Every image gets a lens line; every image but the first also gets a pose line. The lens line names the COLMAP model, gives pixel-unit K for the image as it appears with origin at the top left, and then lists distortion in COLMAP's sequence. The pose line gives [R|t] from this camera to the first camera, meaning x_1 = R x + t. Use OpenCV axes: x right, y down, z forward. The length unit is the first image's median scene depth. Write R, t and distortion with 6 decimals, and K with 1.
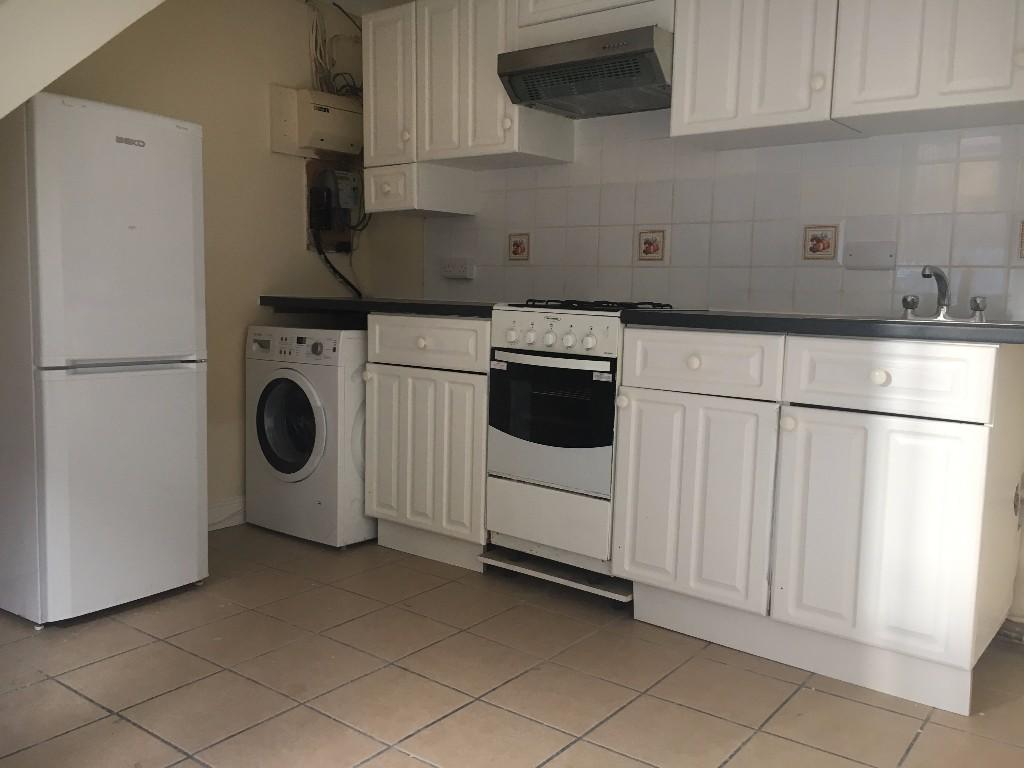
lens RADIAL K [[865.1, 0, 512.0], [0, 865.1, 384.0], [0, 0, 1]] dist [0.069704, -0.041686]
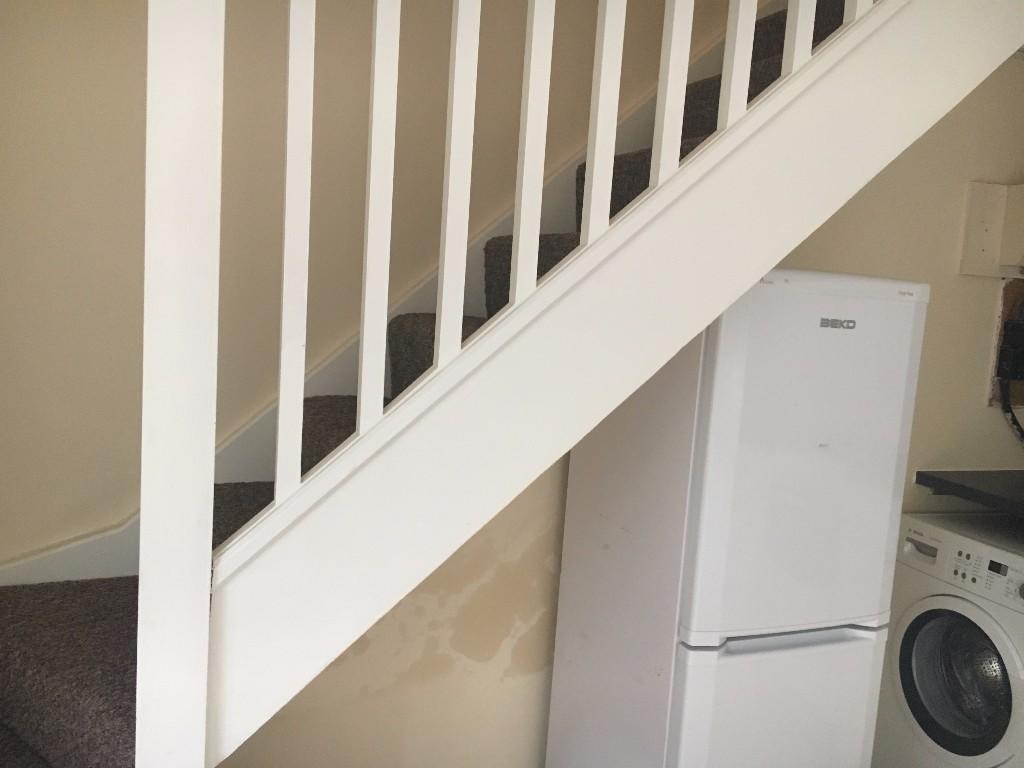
lens RADIAL K [[873.8, 0, 512.0], [0, 873.8, 384.0], [0, 0, 1]] dist [0.008378, -0.054105]
pose [[0.849632, 0.088917, -0.519827, -0.220222], [-0.095927, 0.995297, 0.013459, -0.160613], [0.518579, 0.038430, 0.854166, 0.226606]]
